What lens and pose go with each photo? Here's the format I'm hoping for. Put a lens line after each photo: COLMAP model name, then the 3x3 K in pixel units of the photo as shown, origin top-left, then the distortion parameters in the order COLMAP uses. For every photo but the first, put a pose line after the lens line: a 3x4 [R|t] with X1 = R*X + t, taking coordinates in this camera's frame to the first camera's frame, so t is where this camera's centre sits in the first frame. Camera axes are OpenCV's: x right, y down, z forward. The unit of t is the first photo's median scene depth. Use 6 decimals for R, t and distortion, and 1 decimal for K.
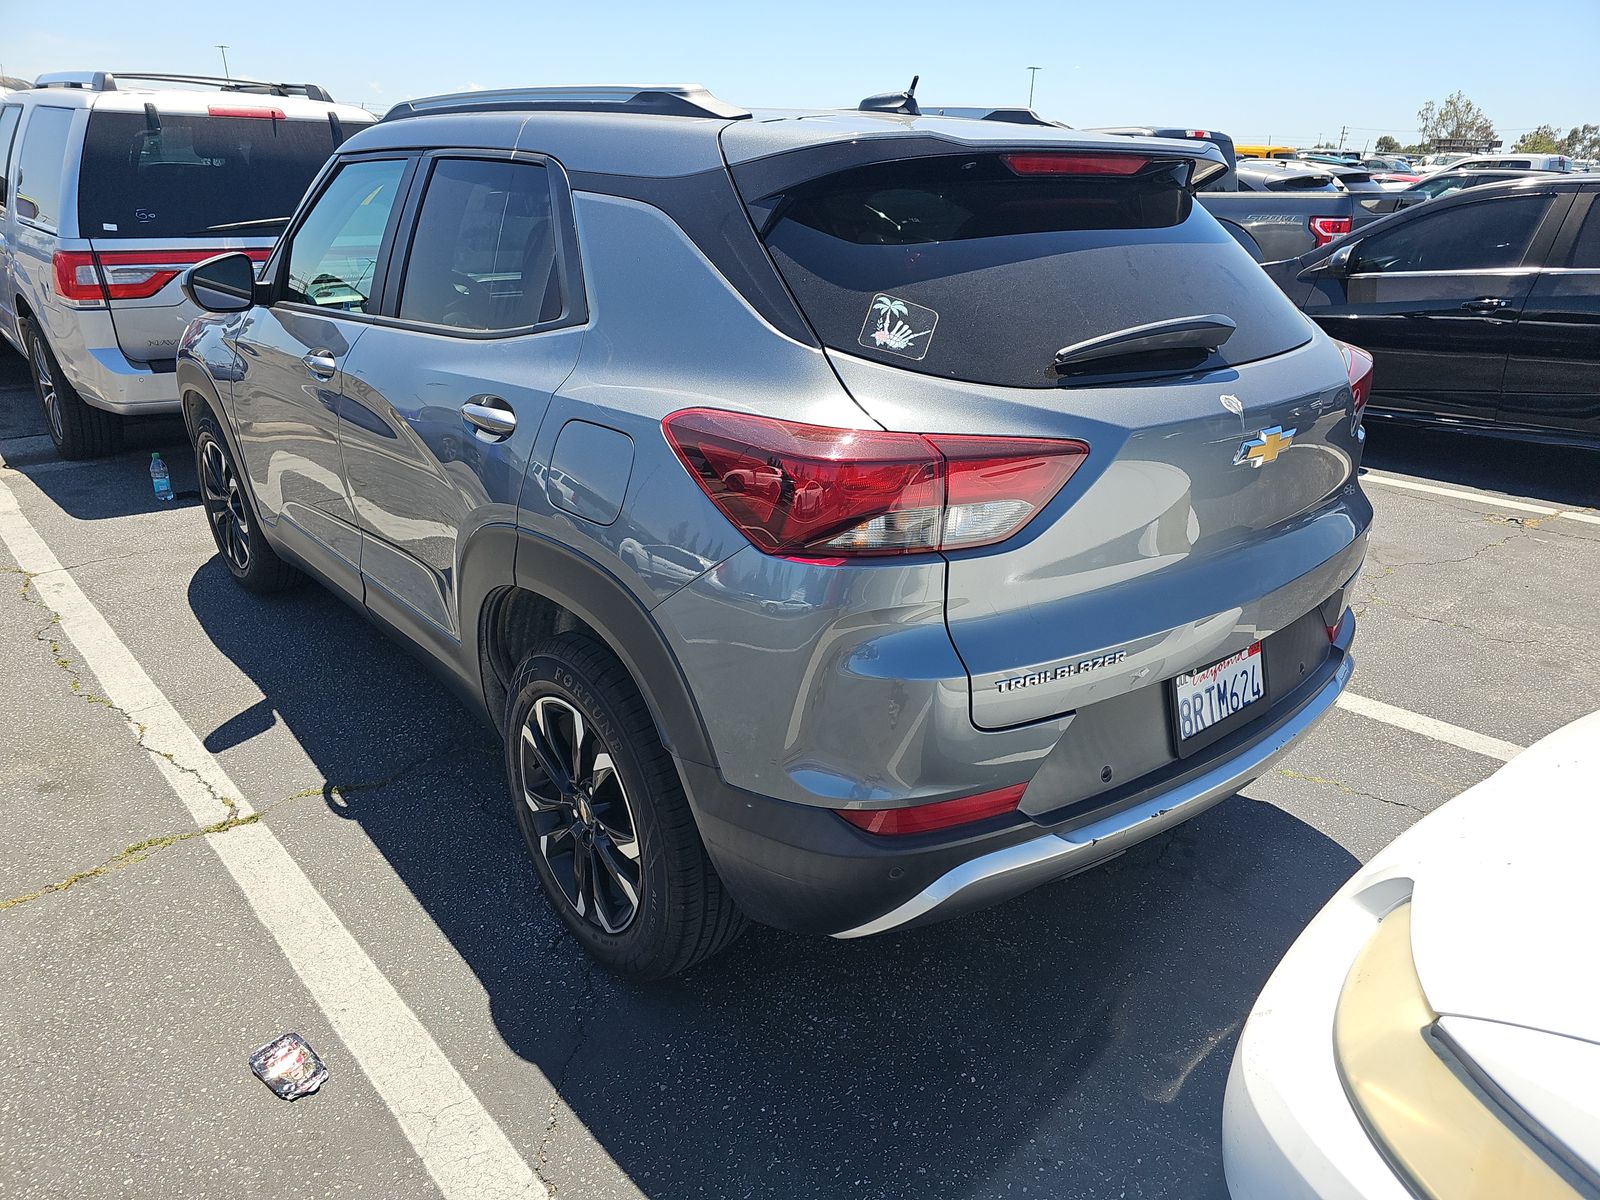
lens RADIAL K [[1051.5, 0, 814.6], [0, 1051.5, 602.0], [0, 0, 1]] dist [0.028779, -0.022734]
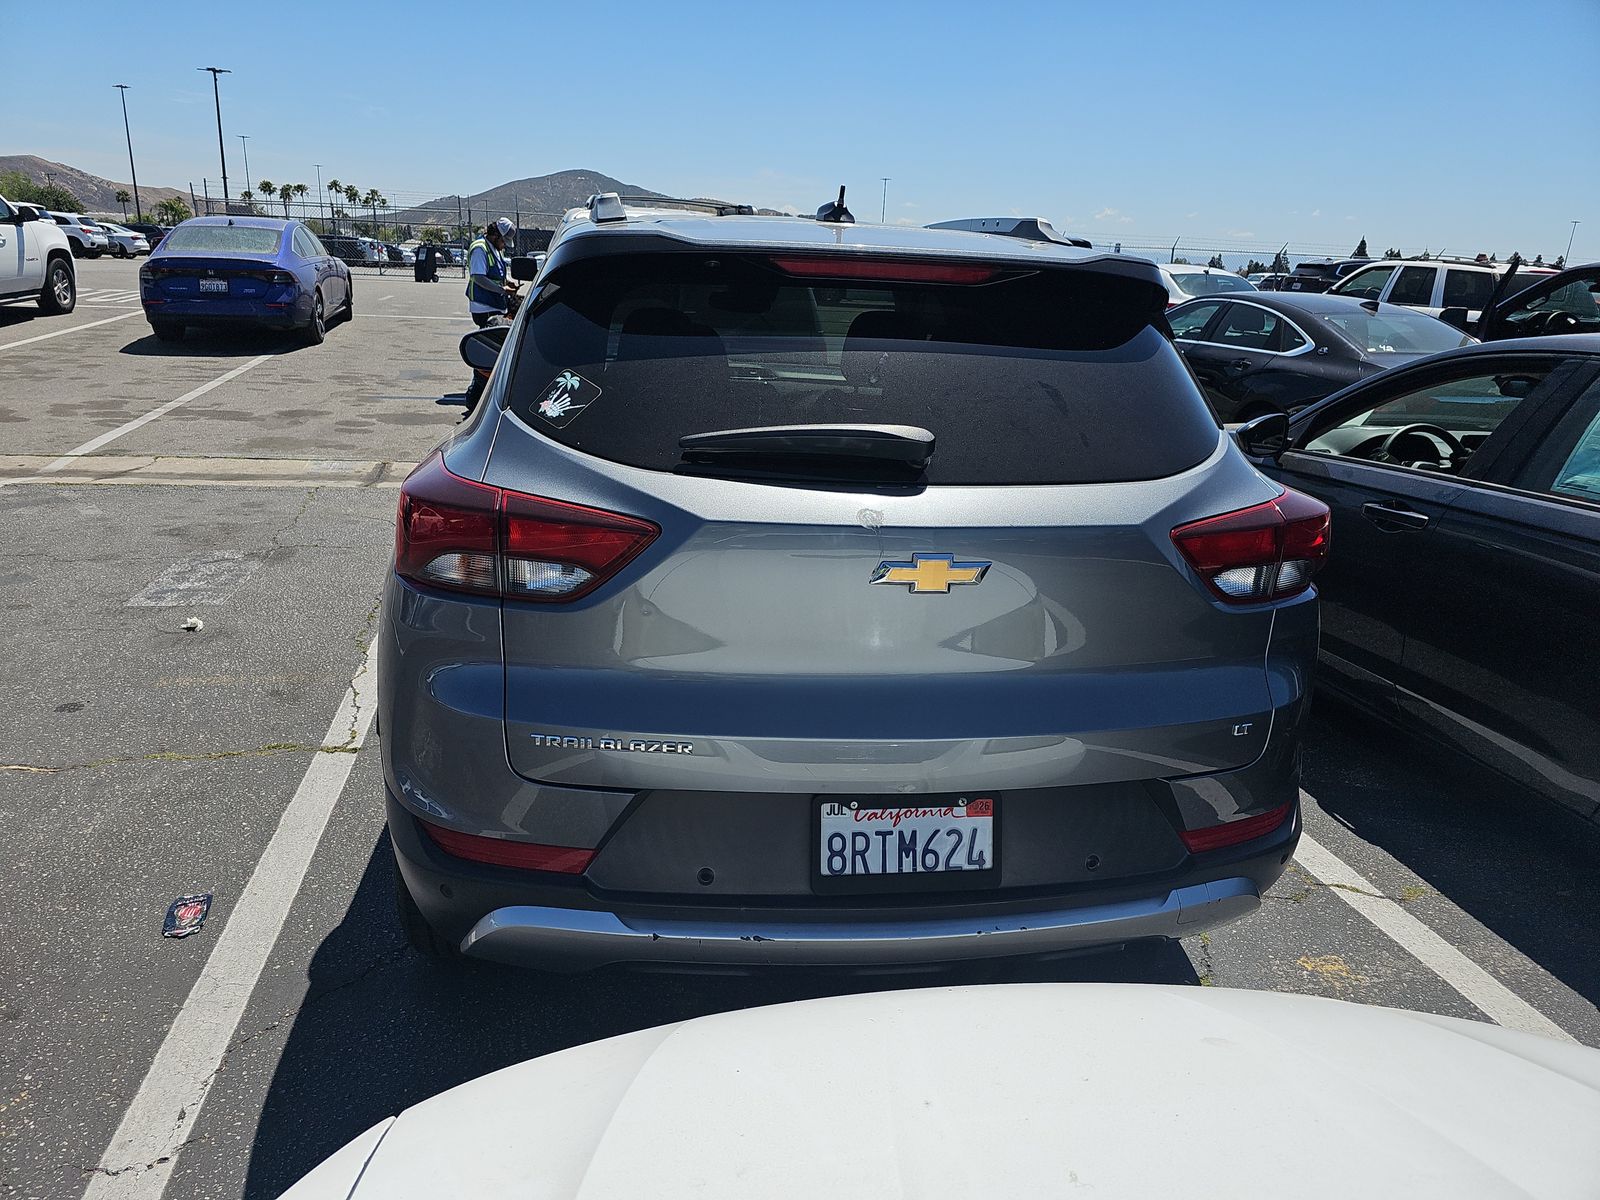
lens RADIAL K [[1051.5, 0, 808.1], [0, 1051.5, 605.2], [0, 0, 1]] dist [0.028779, -0.022734]
pose [[0.860342, 0.184602, -0.475115, 0.700773], [-0.230198, 0.972360, -0.039042, -0.055817], [0.454776, 0.142960, 0.879057, 0.149907]]
